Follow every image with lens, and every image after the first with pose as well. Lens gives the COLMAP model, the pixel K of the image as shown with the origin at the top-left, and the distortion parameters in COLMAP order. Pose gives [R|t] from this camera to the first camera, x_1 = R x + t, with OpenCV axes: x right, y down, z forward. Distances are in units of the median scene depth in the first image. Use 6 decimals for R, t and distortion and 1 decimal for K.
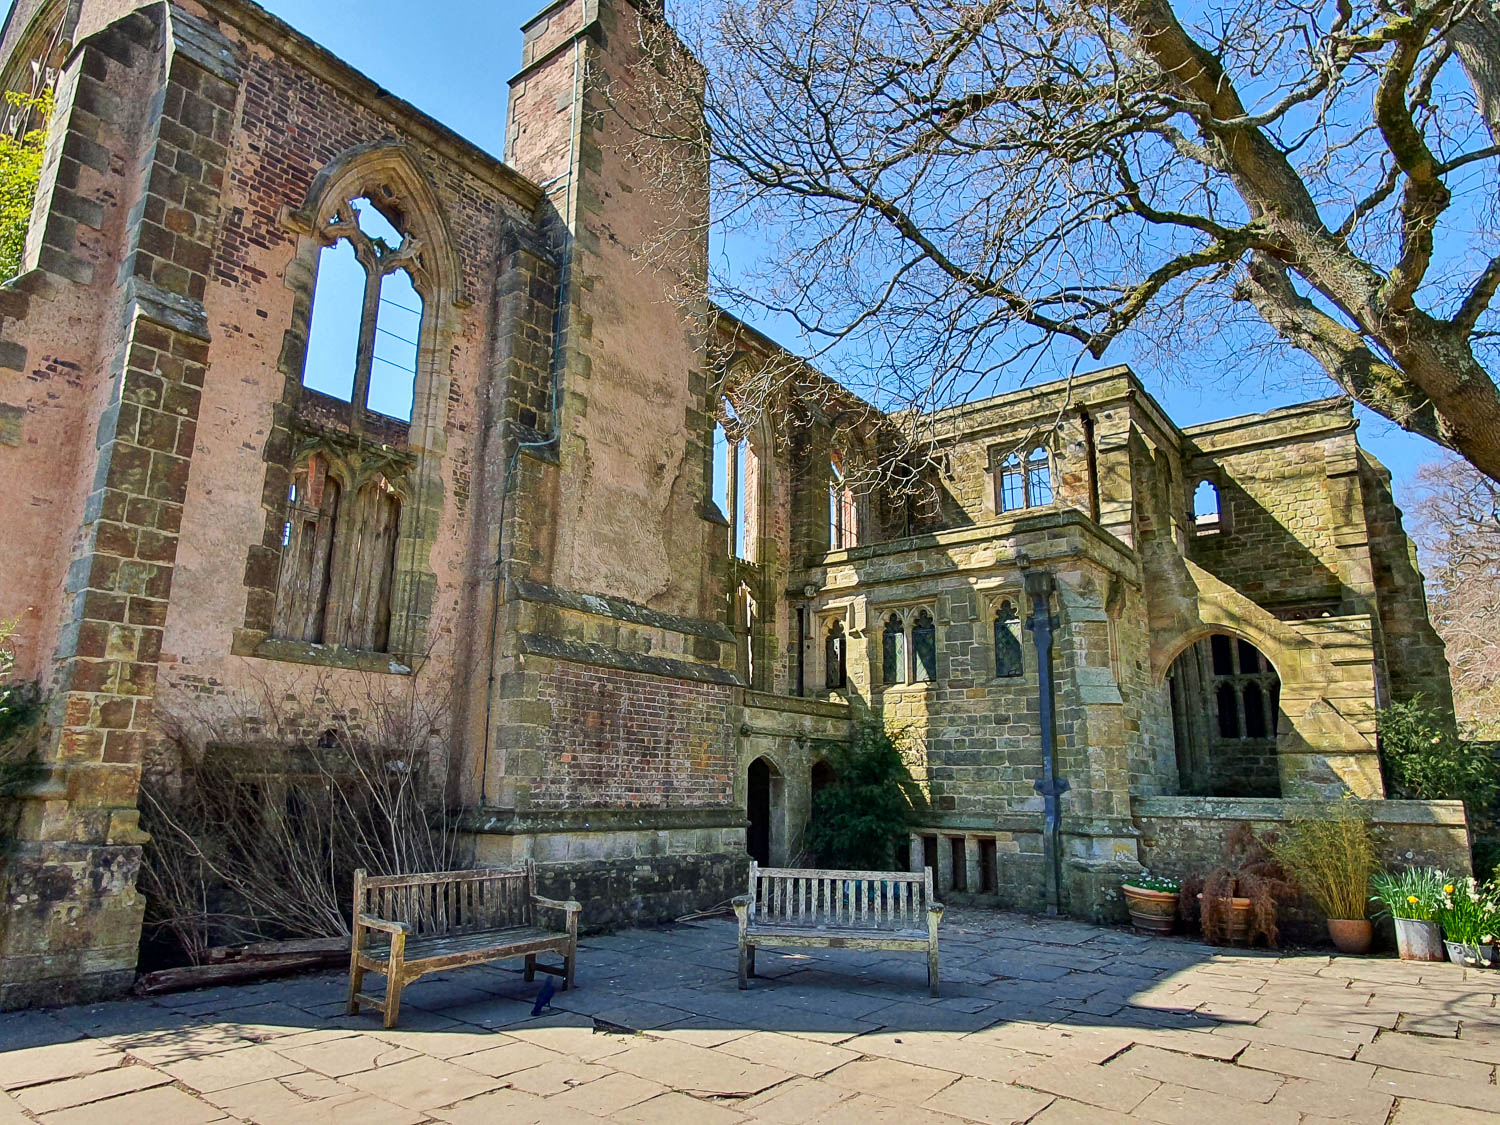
lens RADIAL K [[913.9, 0, 749.7], [0, 913.9, 563.9], [0, 0, 1]] dist [-0.000320, 0.000268]
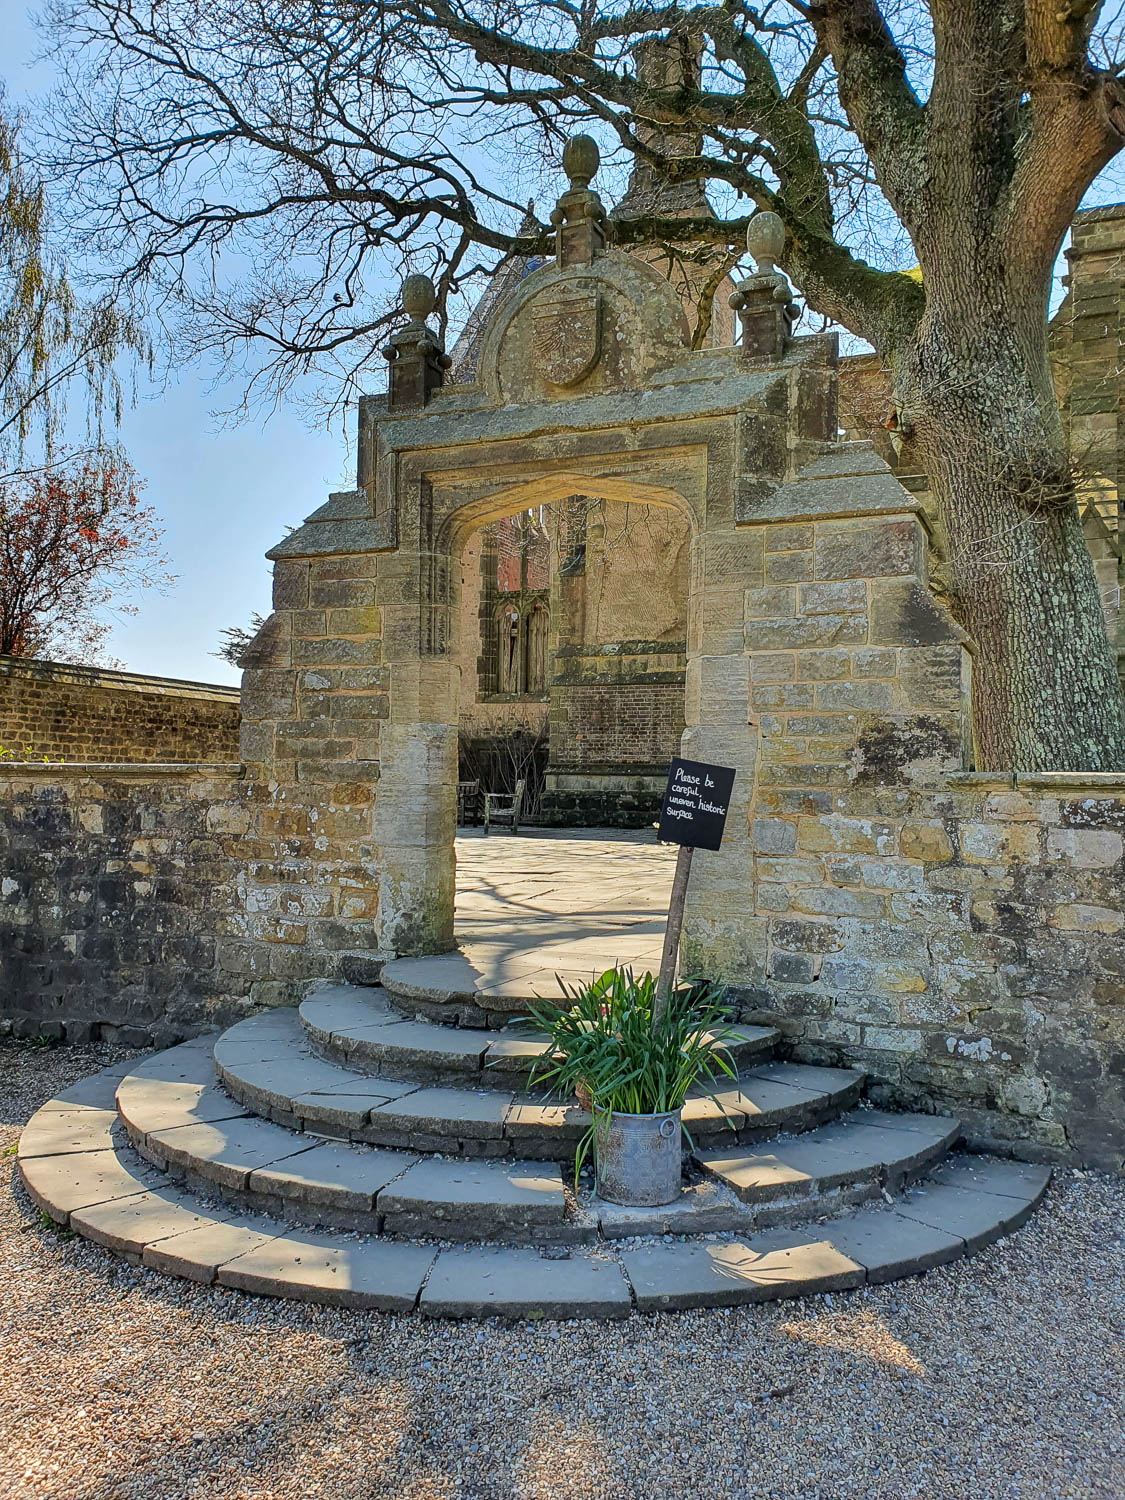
lens RADIAL K [[1155.7, 0, 563.3], [0, 1155.7, 750.3], [0, 0, 1]] dist [-0.009651, -0.001072]
pose [[0.226002, -0.049849, -0.972851, 1.999585], [0.218869, 0.975754, 0.000847, 0.218321], [0.949220, -0.213118, 0.231433, 0.392997]]
